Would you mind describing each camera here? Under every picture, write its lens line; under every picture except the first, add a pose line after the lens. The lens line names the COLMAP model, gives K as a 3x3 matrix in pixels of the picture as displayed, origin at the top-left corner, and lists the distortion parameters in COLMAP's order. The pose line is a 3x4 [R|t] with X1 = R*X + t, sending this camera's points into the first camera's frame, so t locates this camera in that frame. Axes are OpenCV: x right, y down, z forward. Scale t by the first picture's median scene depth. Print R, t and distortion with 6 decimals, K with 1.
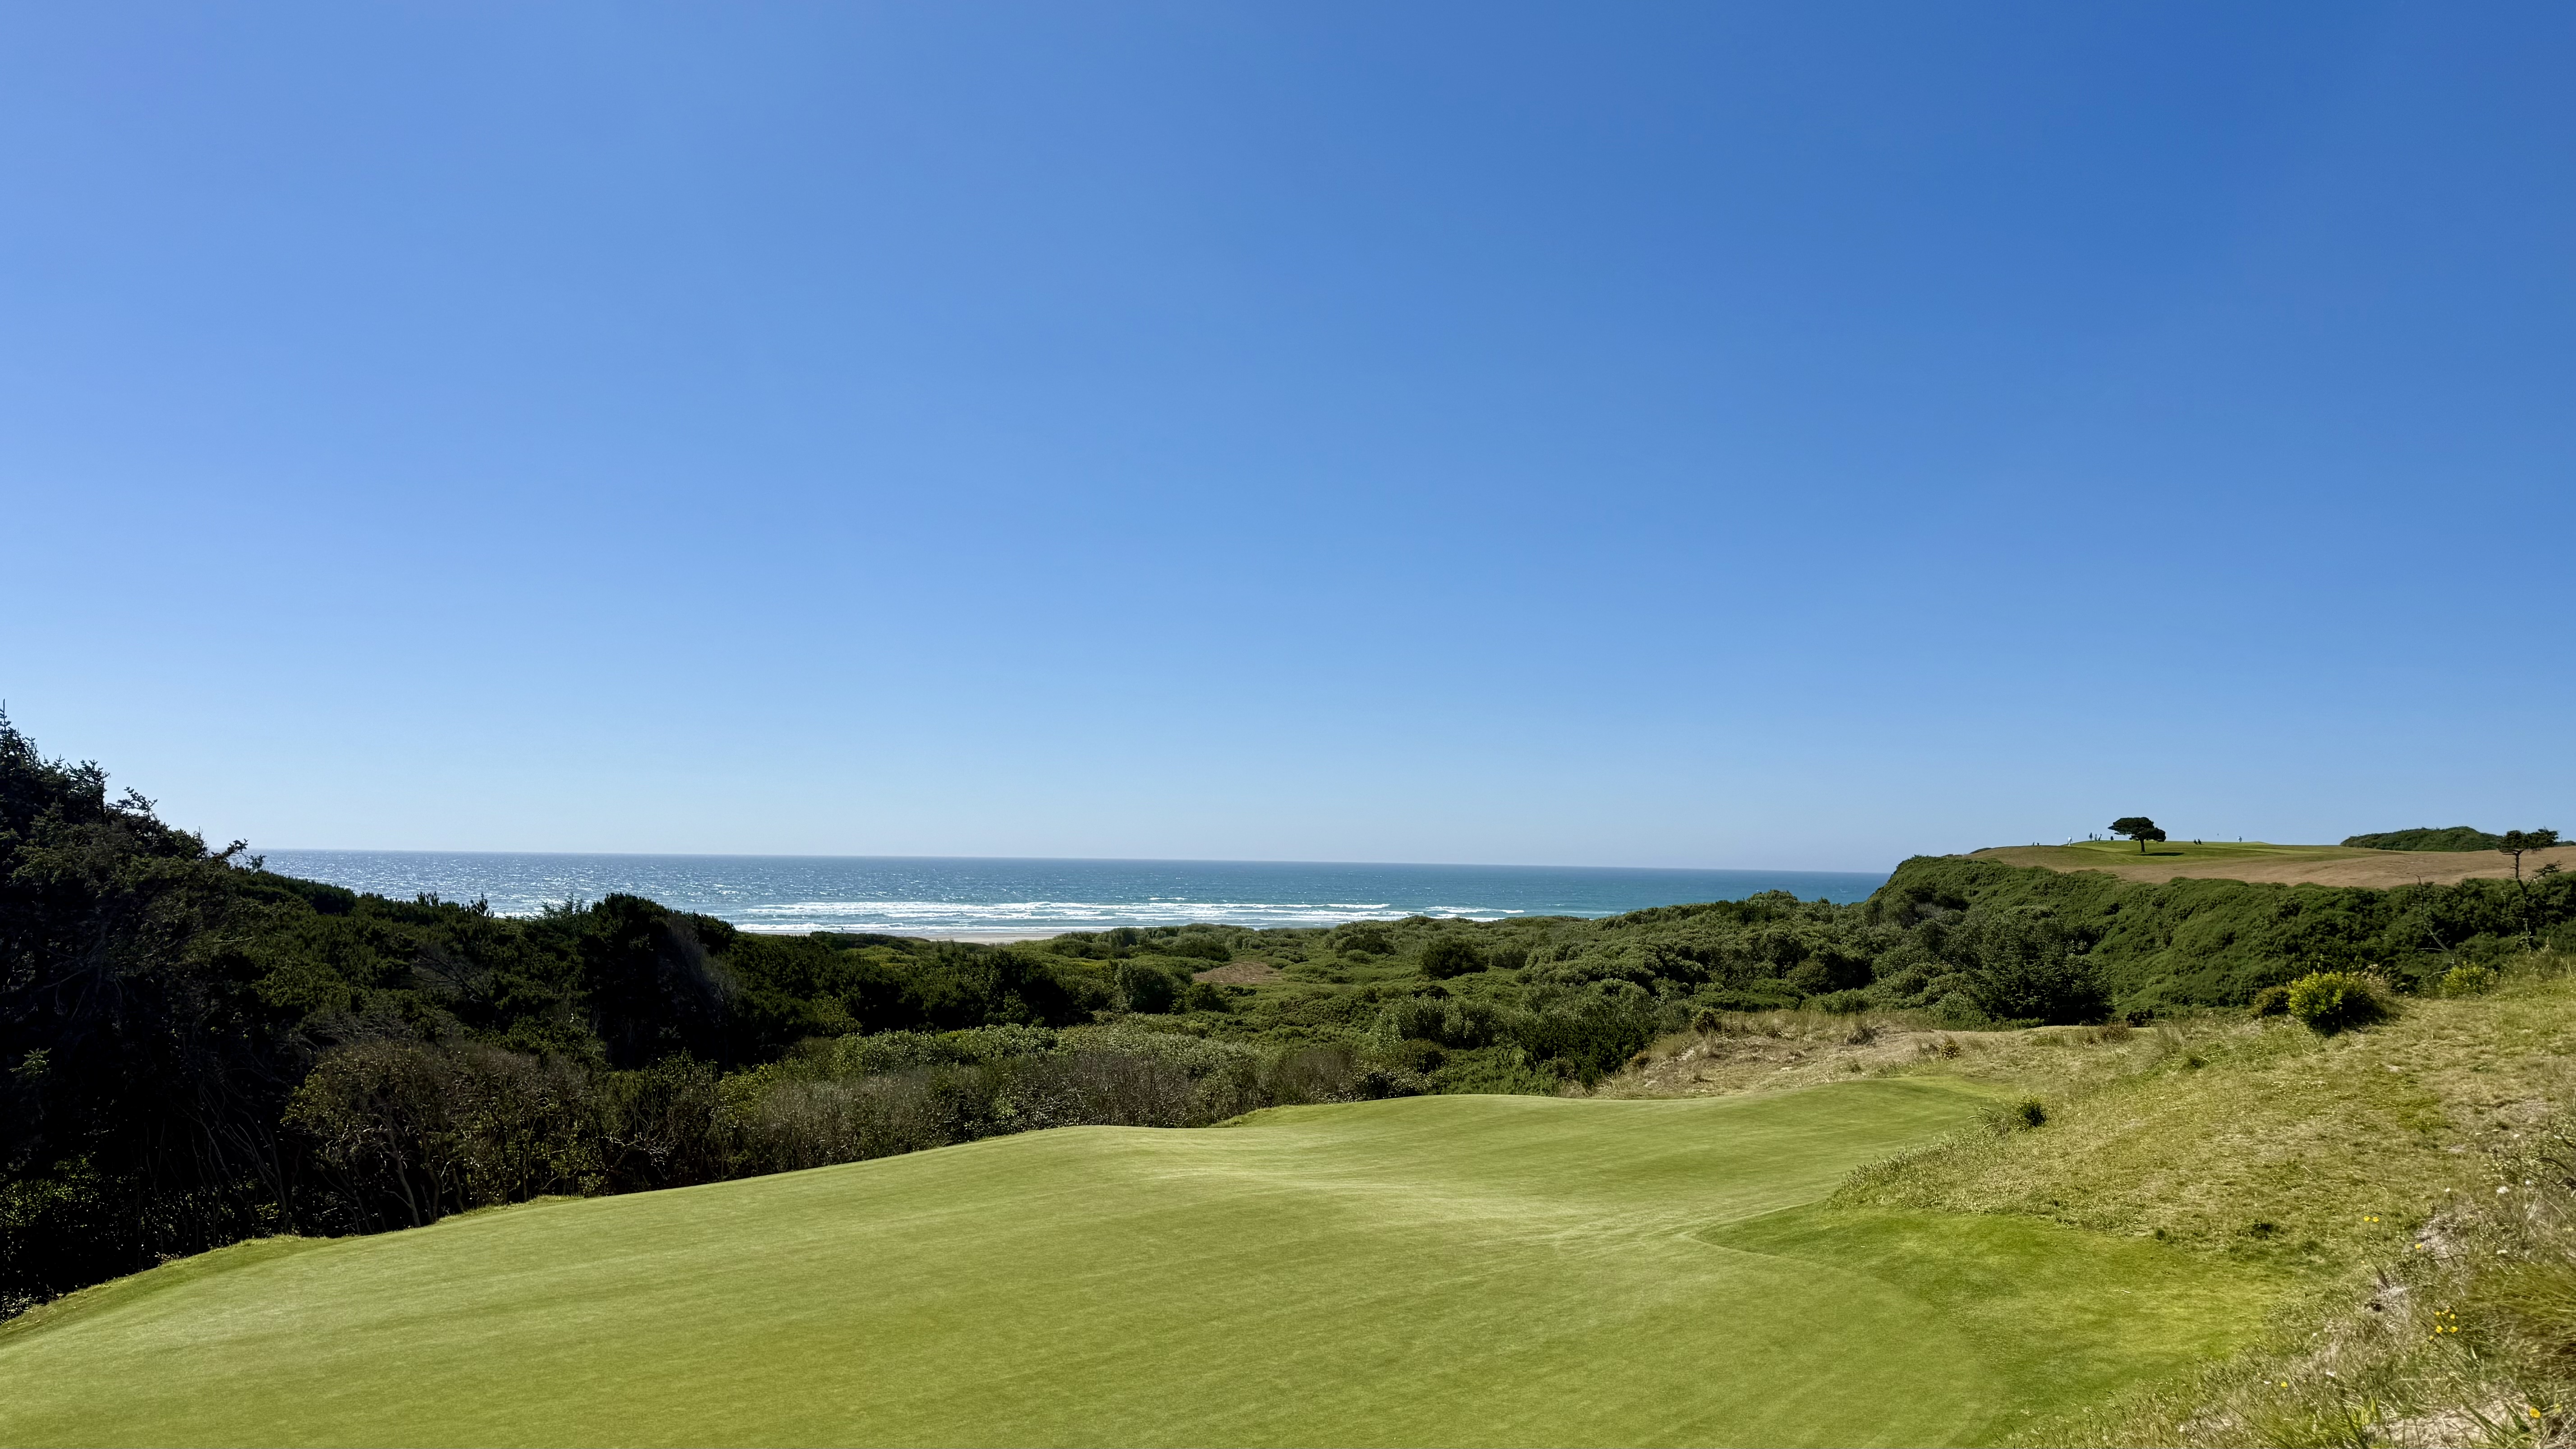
lens RADIAL K [[1827.6, 0, 1296.8], [0, 1827.6, 742.0], [0, 0, 1]] dist [0.077257, -0.085081]
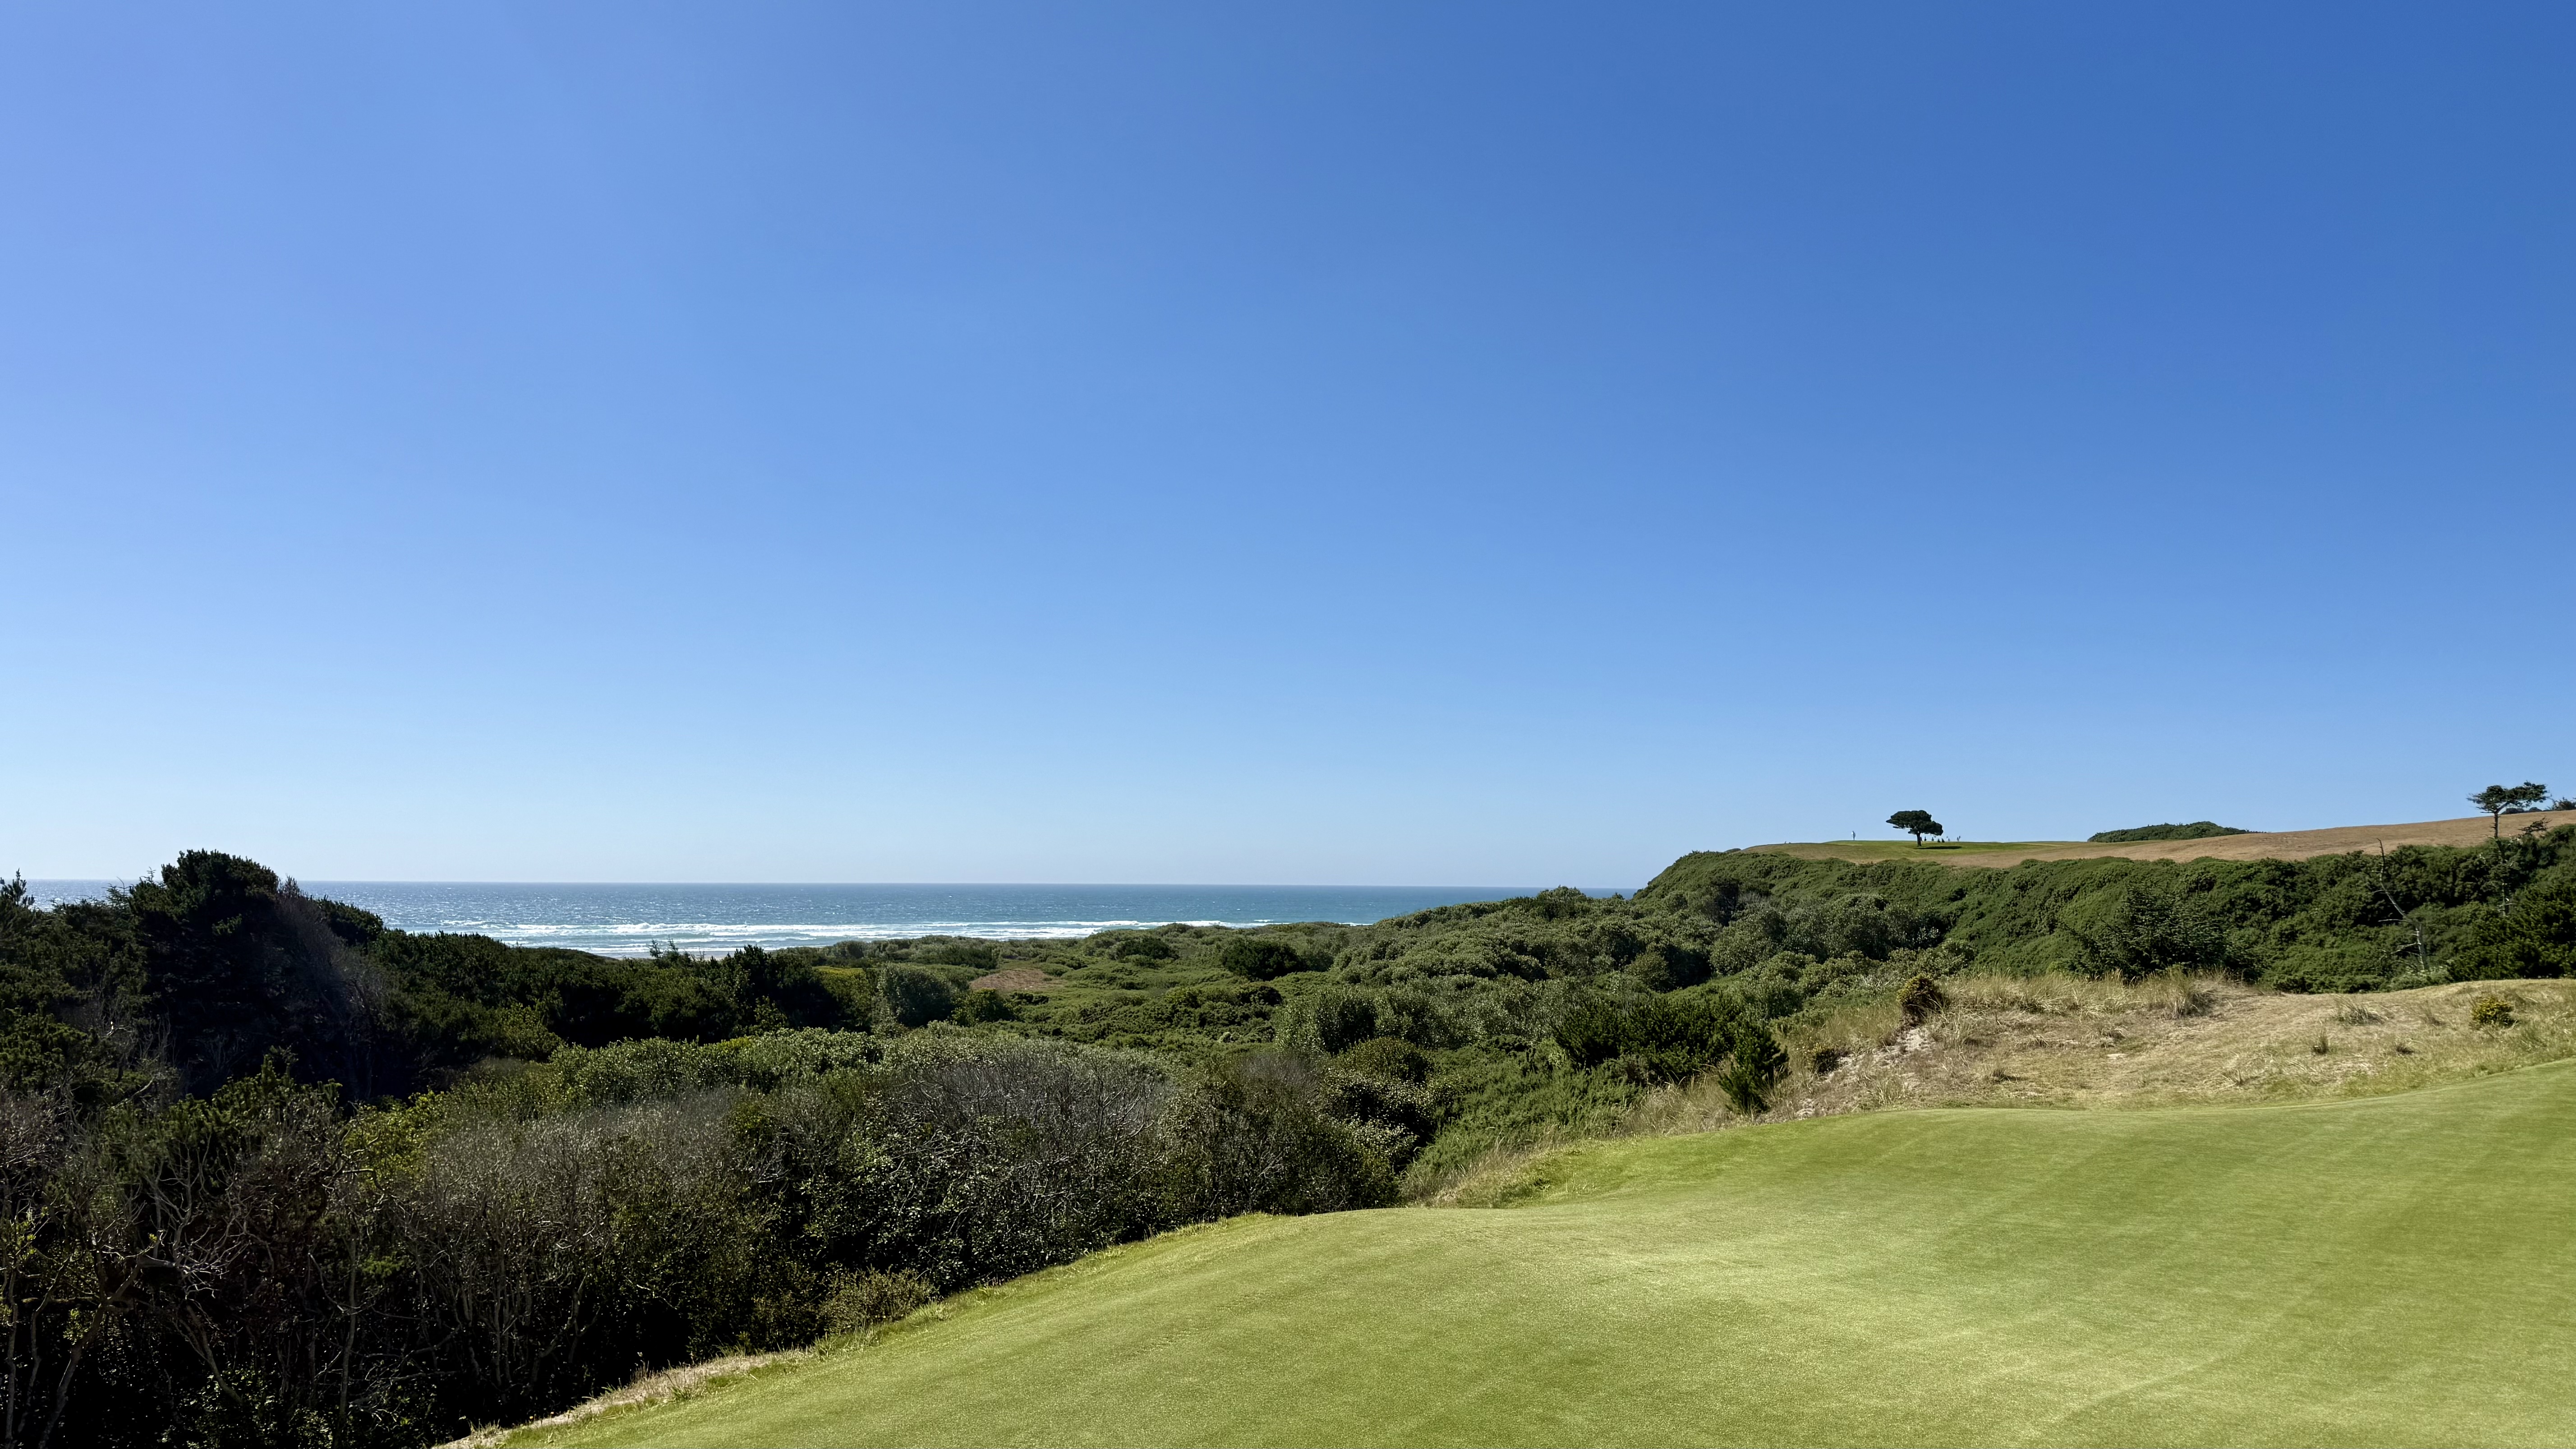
lens RADIAL K [[1827.6, 0, 1299.2], [0, 1827.6, 724.4], [0, 0, 1]] dist [0.077257, -0.085081]
pose [[0.987021, 0.006053, 0.160474, -0.082781], [-0.002764, 0.999782, -0.020710, 0.051369], [-0.160565, 0.019998, 0.986823, 0.274224]]
